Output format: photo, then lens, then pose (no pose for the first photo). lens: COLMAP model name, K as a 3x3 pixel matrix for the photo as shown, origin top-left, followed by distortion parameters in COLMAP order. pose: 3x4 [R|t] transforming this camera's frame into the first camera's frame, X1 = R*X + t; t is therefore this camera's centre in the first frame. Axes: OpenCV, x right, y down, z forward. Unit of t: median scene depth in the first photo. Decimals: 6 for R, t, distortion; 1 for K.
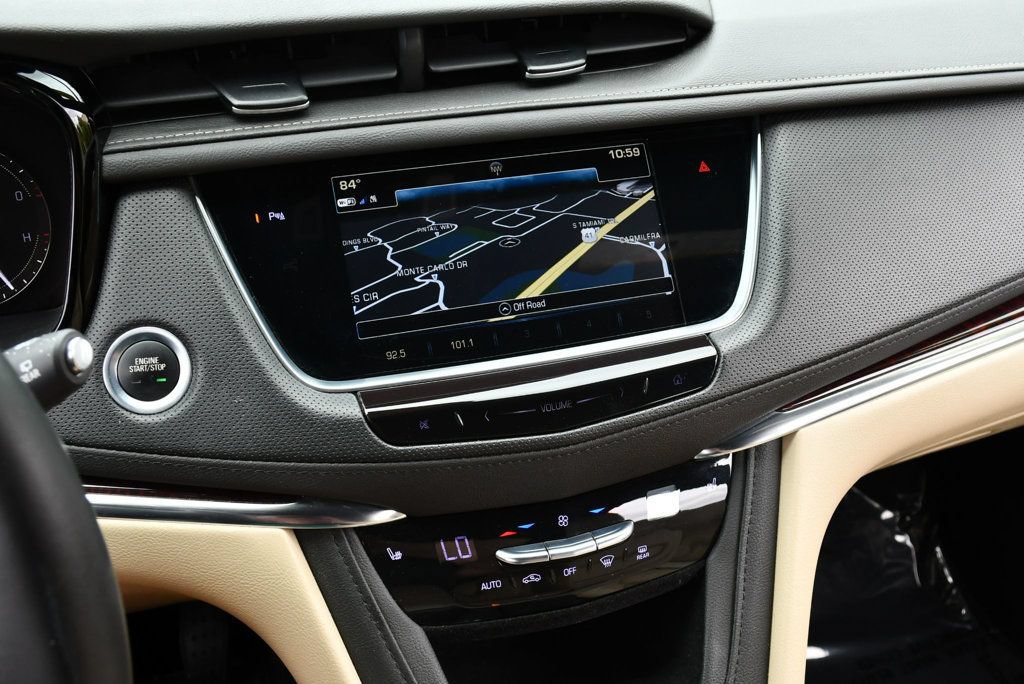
lens RADIAL K [[1030.1, 0, 512.0], [0, 1030.1, 342.0], [0, 0, 1]] dist [-0.092432, 0.025572]
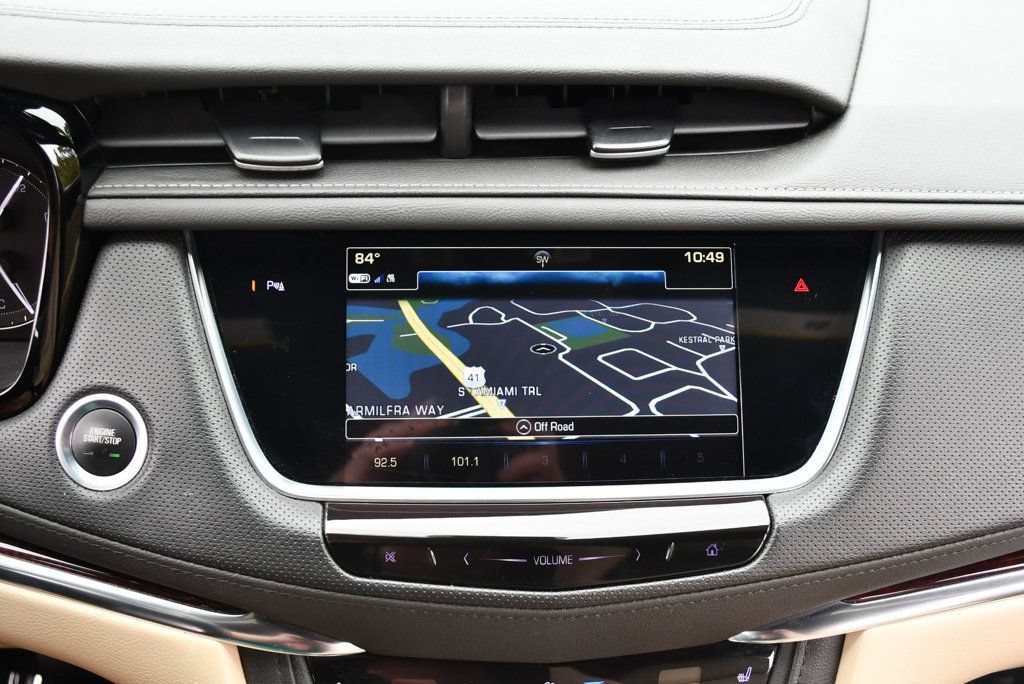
lens RADIAL K [[1030.1, 0, 512.0], [0, 1030.1, 342.0], [0, 0, 1]] dist [-0.092432, 0.025572]
pose [[0.968668, 0.146762, -0.200356, 0.146225], [-0.146467, 0.989080, 0.016378, -0.116296], [0.200572, 0.013480, 0.979586, 0.174671]]
